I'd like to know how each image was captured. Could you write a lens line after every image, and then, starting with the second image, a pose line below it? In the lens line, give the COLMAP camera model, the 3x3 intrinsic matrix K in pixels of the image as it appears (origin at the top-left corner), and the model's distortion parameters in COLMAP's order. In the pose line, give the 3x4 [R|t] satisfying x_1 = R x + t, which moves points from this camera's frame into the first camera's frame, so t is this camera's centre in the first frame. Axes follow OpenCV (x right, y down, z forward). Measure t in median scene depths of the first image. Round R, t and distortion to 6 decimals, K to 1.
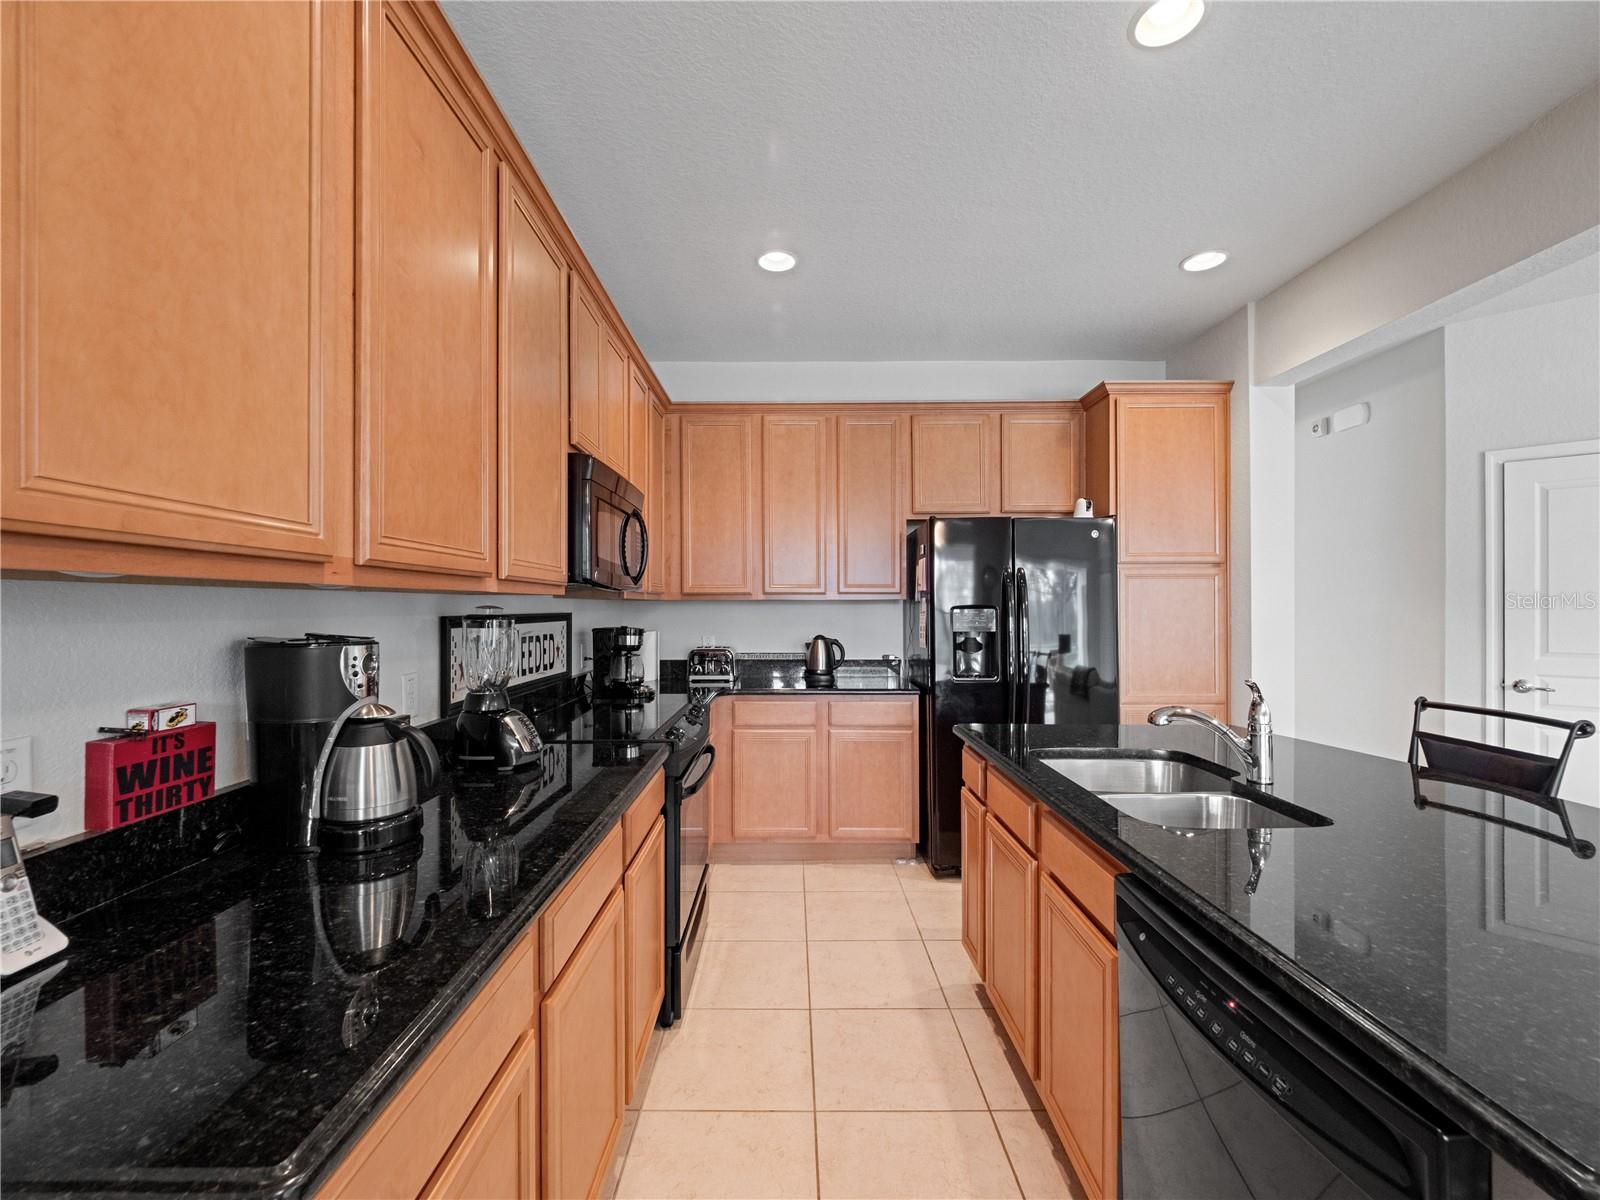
lens RADIAL K [[673.1, 0, 796.4], [0, 673.1, 598.7], [0, 0, 1]] dist [0.012895, -0.014699]
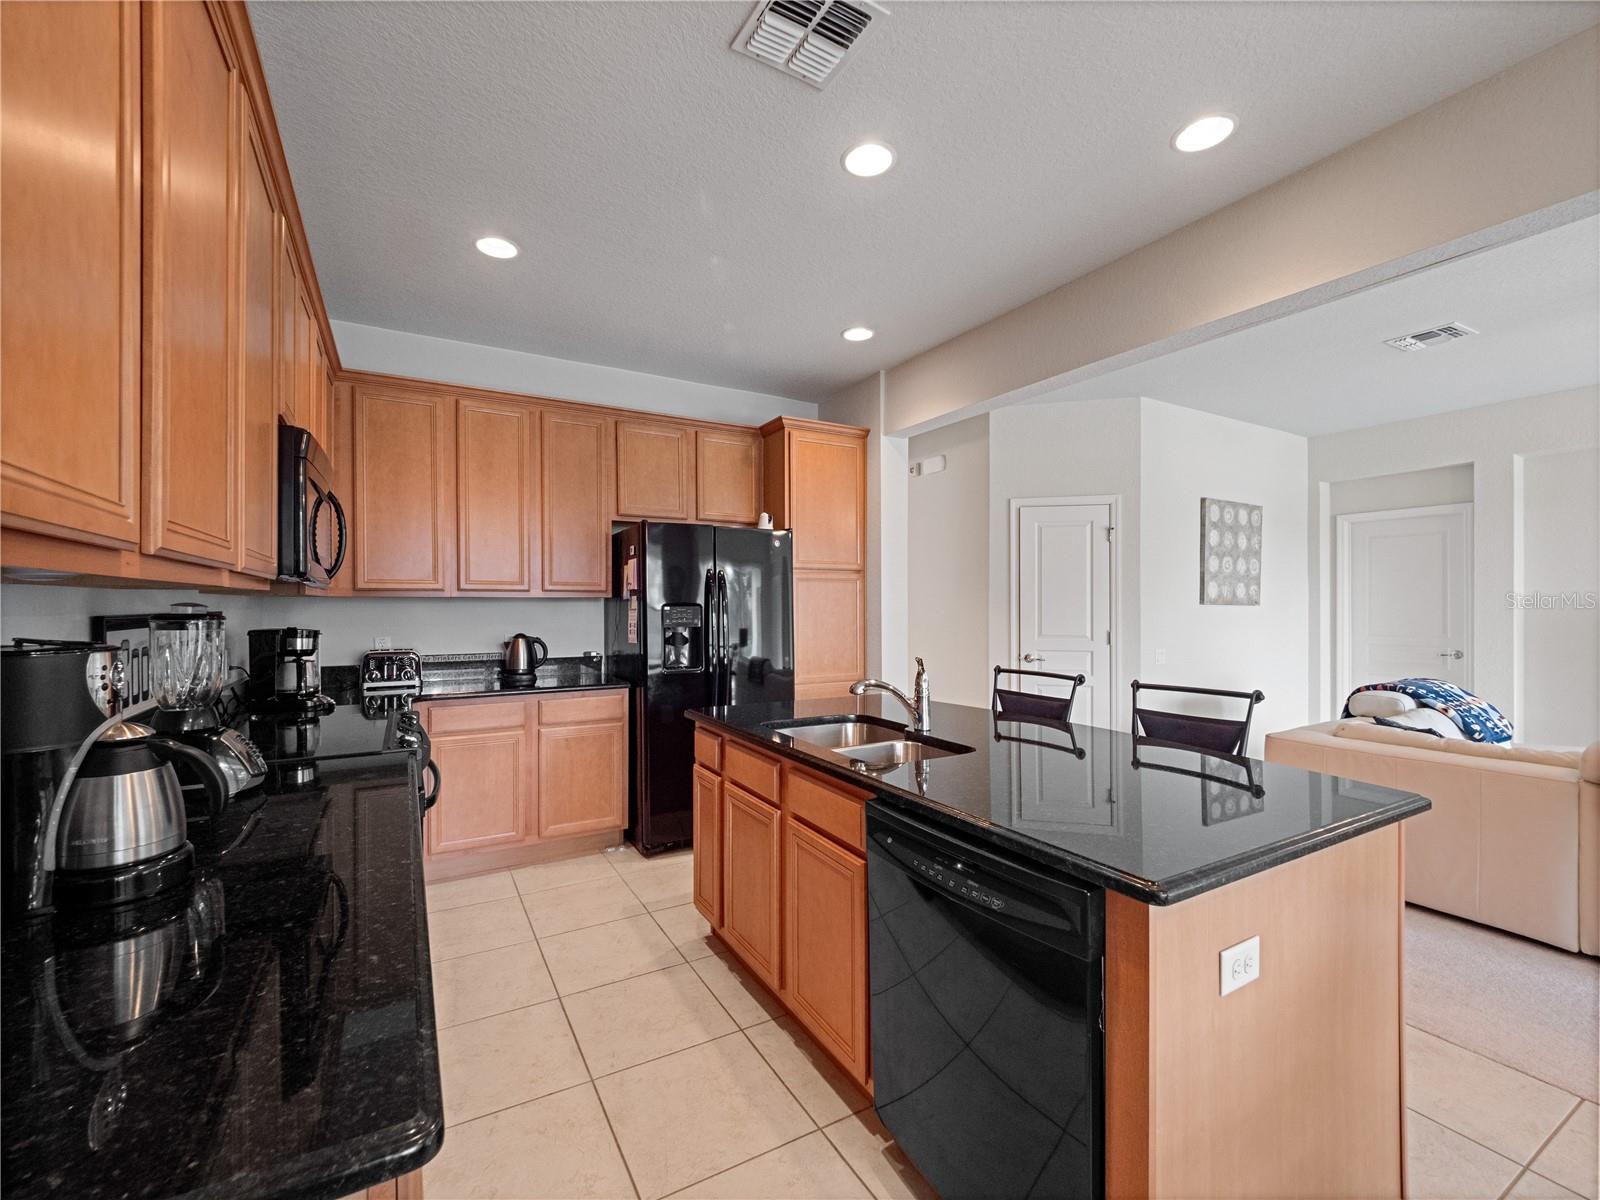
lens RADIAL K [[665.2, 0, 790.0], [0, 665.2, 593.4], [0, 0, 1]] dist [0.000434, -0.000520]
pose [[0.871486, 0.008699, 0.490344, -0.110214], [-0.006114, 0.999958, -0.006874, 0.000236], [-0.490383, 0.002992, 0.871502, -0.031801]]
